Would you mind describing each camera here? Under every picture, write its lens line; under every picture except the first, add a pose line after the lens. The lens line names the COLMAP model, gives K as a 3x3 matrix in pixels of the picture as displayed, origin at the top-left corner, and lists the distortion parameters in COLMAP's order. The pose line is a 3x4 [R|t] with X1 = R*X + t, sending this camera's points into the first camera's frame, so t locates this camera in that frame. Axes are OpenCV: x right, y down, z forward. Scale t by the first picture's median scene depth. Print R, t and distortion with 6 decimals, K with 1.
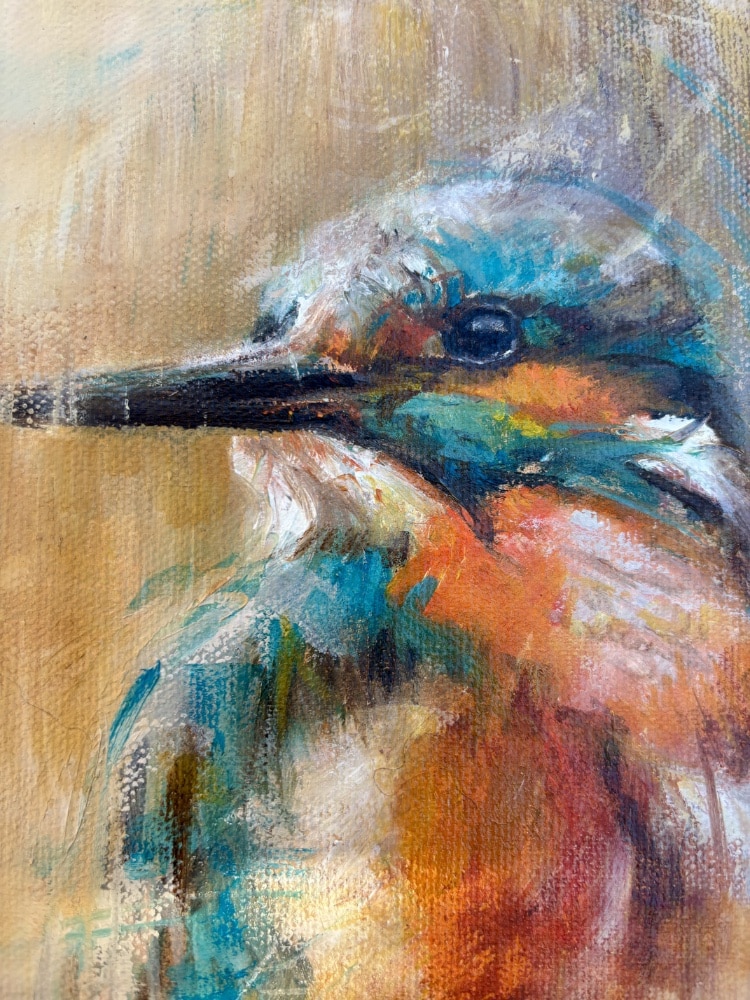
lens RADIAL K [[786.5, 0, 375.0], [0, 786.5, 500.0], [0, 0, 1]] dist [0.039002, -0.171187]
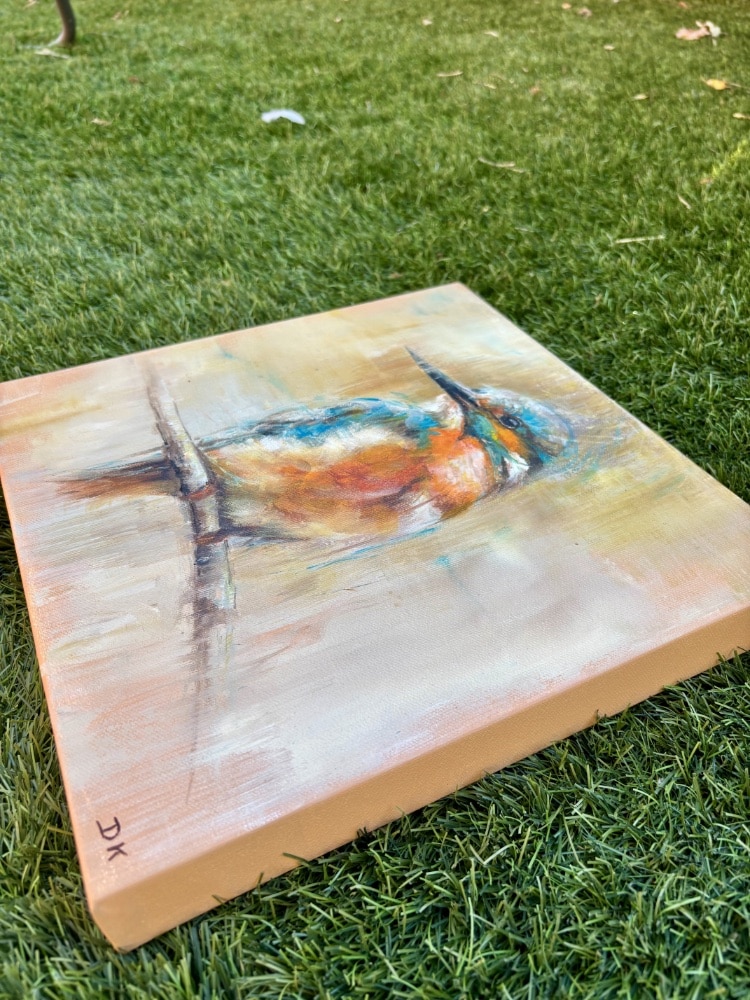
lens RADIAL K [[786.5, 0, 375.0], [0, 786.5, 500.0], [0, 0, 1]] dist [0.039002, -0.171187]
pose [[0.456618, 0.541213, -0.706107, 2.434806], [-0.887219, 0.335800, -0.316356, 1.481356], [0.065895, 0.770926, 0.633507, -0.906449]]
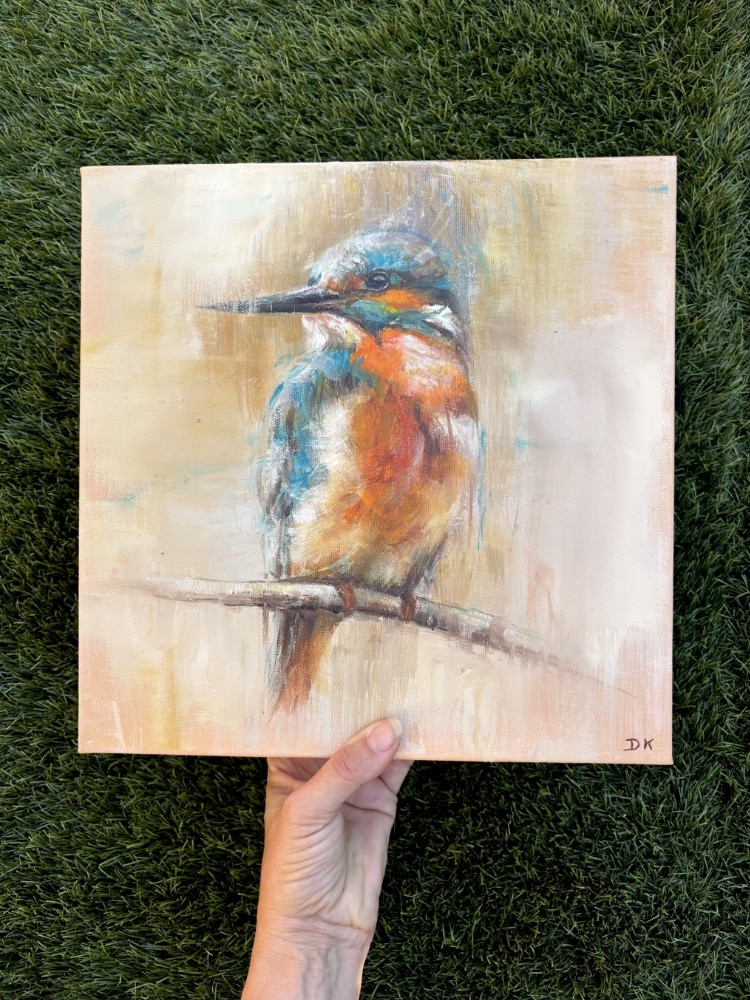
lens RADIAL K [[786.5, 0, 375.0], [0, 786.5, 500.0], [0, 0, 1]] dist [0.039002, -0.171187]
pose [[0.995209, -0.008500, -0.097396, 0.439754], [0.016043, 0.996908, 0.076923, 0.444848], [0.096441, -0.078117, 0.992269, -2.328015]]
